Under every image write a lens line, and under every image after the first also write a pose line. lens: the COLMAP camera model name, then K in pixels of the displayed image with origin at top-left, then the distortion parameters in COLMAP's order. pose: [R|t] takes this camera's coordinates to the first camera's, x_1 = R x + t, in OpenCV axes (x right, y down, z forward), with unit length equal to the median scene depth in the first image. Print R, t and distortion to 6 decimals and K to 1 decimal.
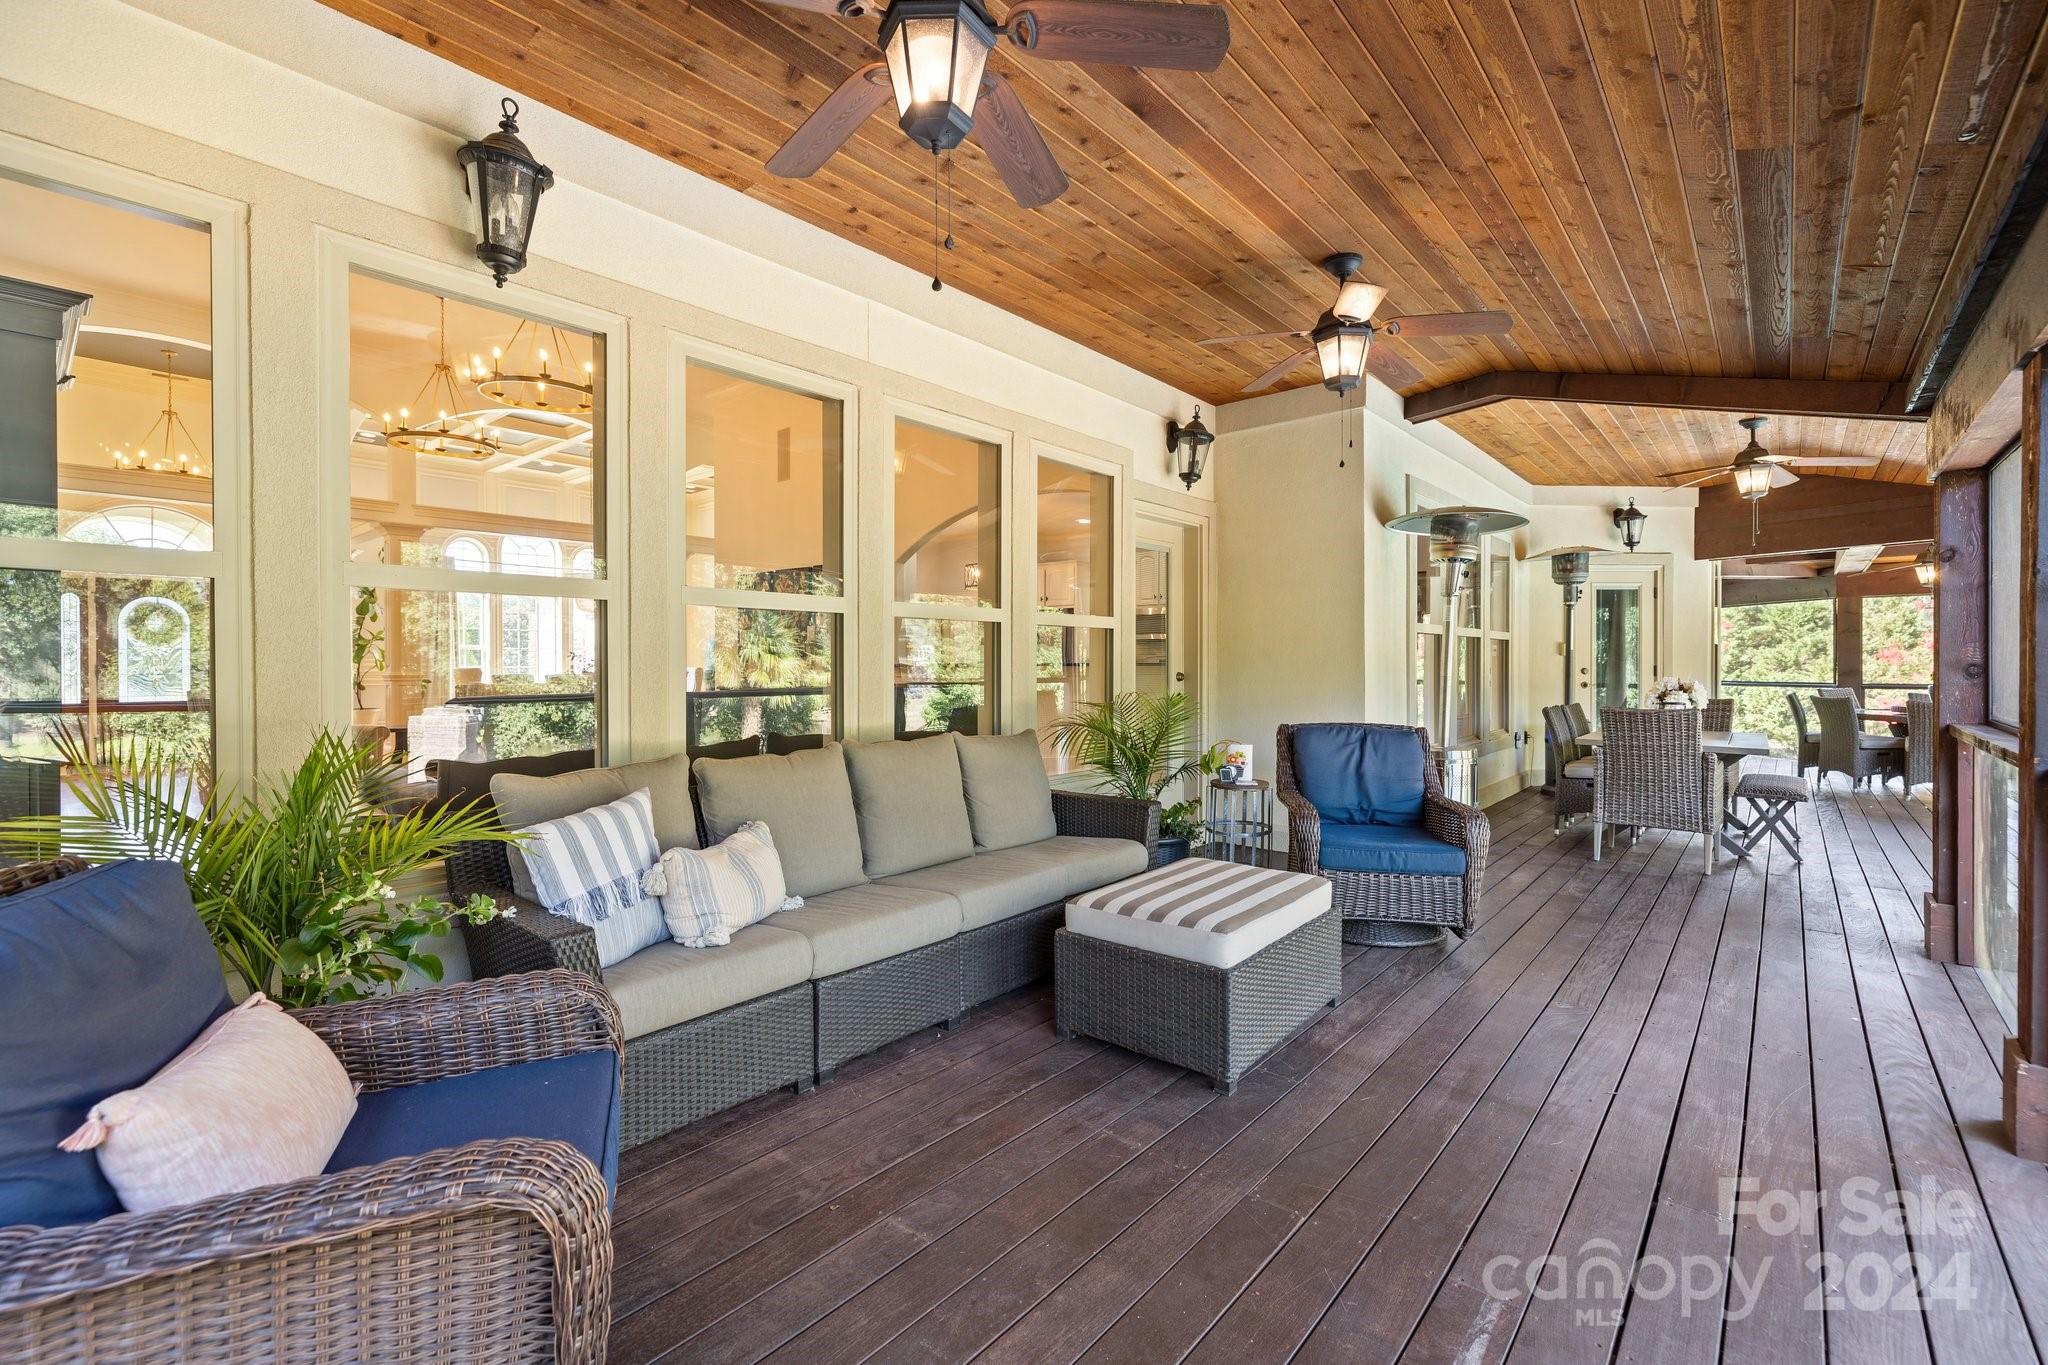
lens RADIAL K [[880.2, 0, 1020.7], [0, 880.2, 679.5], [0, 0, 1]] dist [-0.002821, -0.000357]
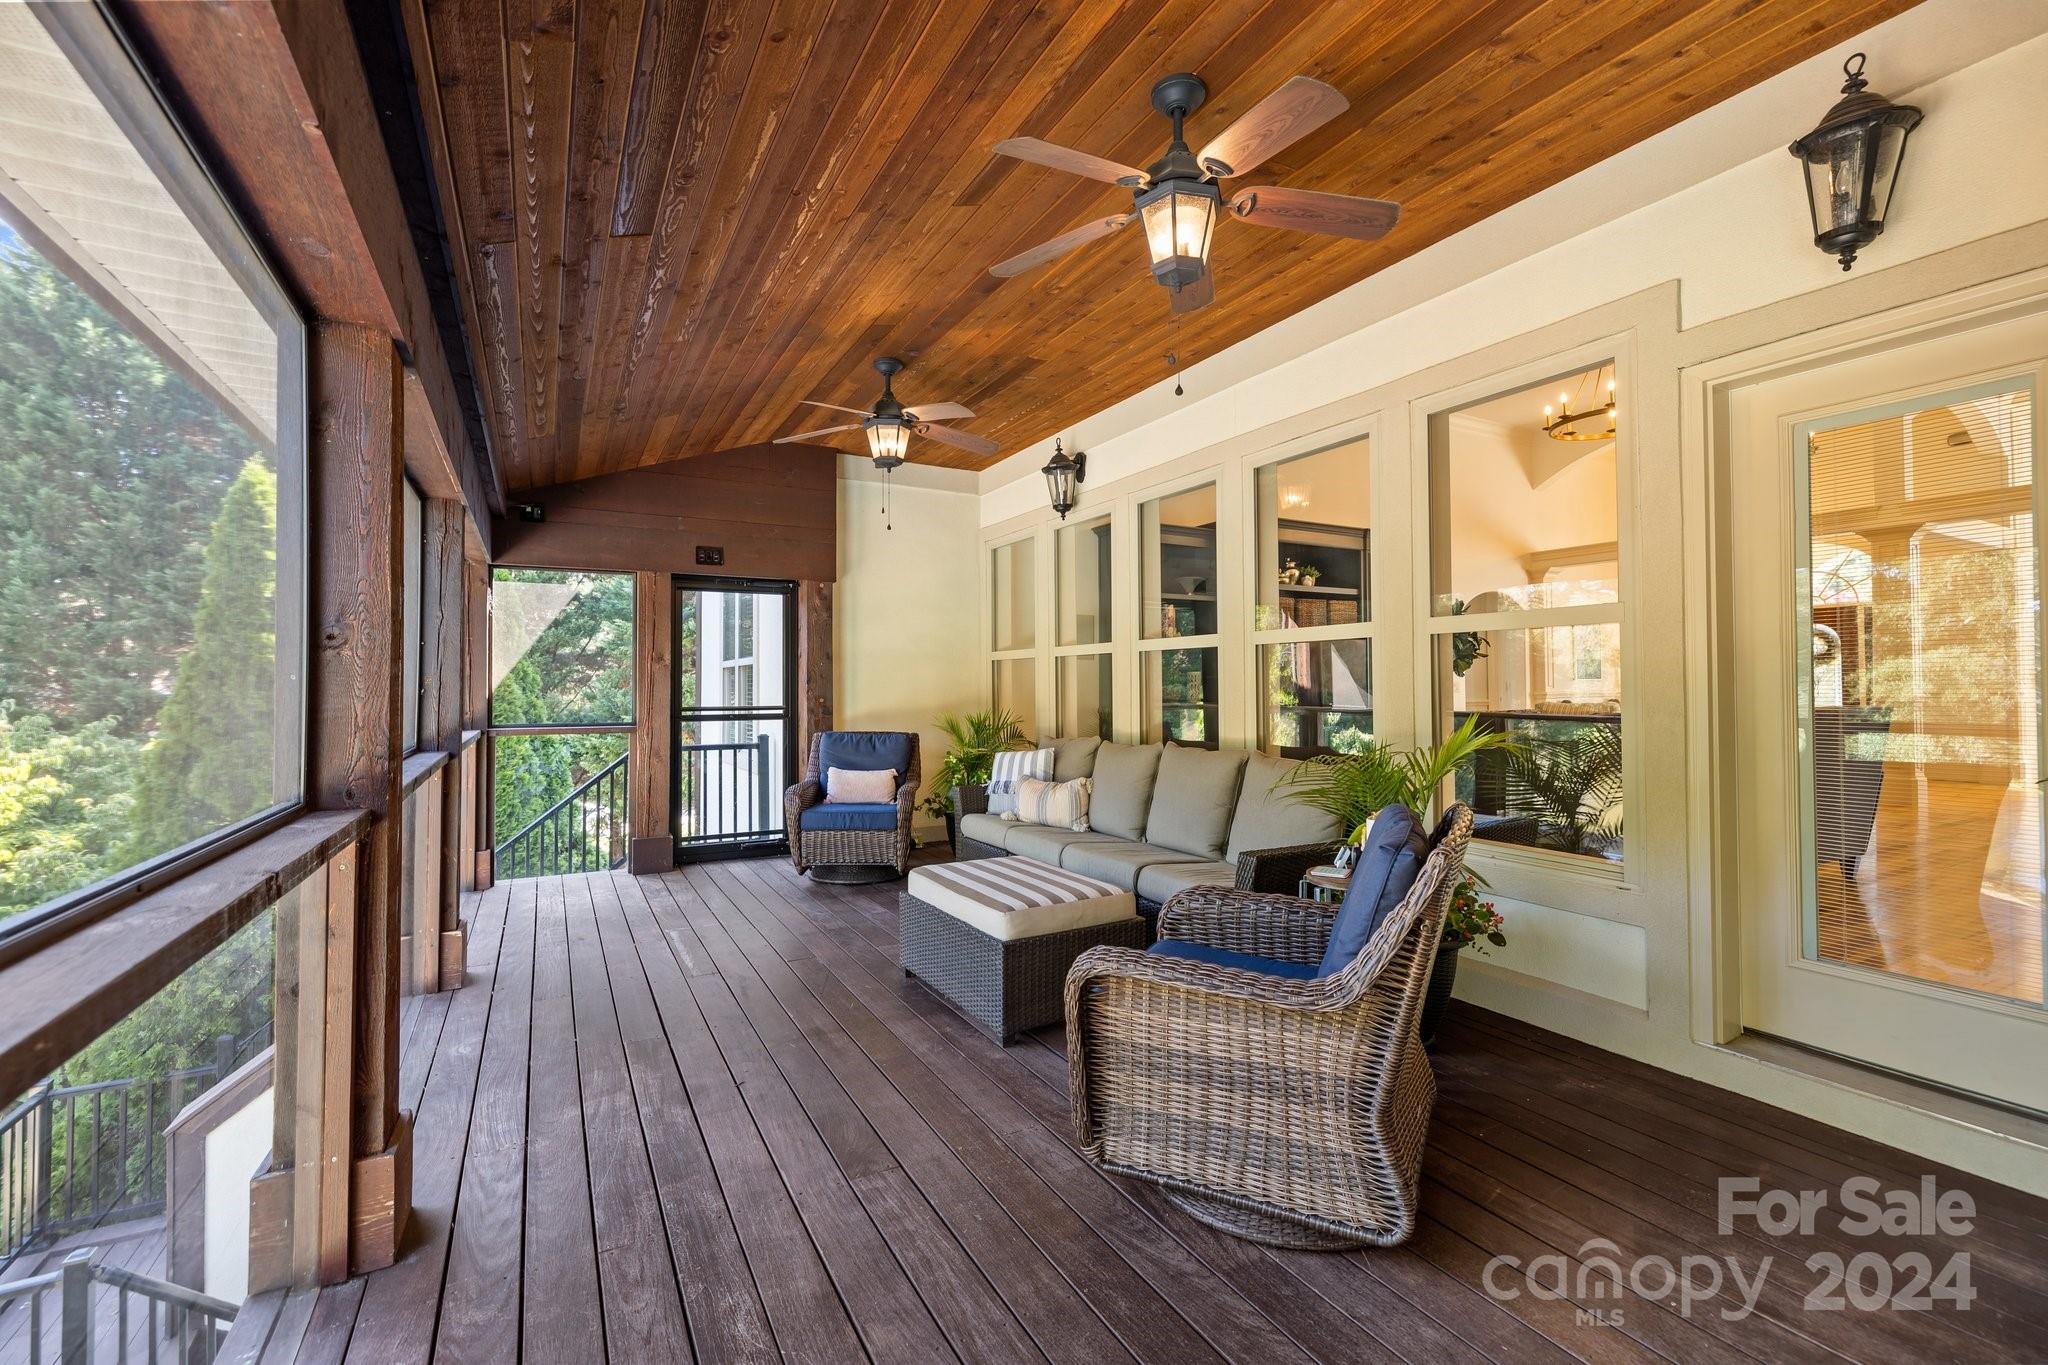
lens RADIAL K [[880.2, 0, 1022.7], [0, 880.2, 671.1], [0, 0, 1]] dist [-0.002821, -0.000357]
pose [[-0.345624, -0.016797, -0.938223, 1.220132], [-0.011819, 0.999838, -0.013547, -0.019967], [0.938299, 0.006407, -0.345767, 1.319984]]
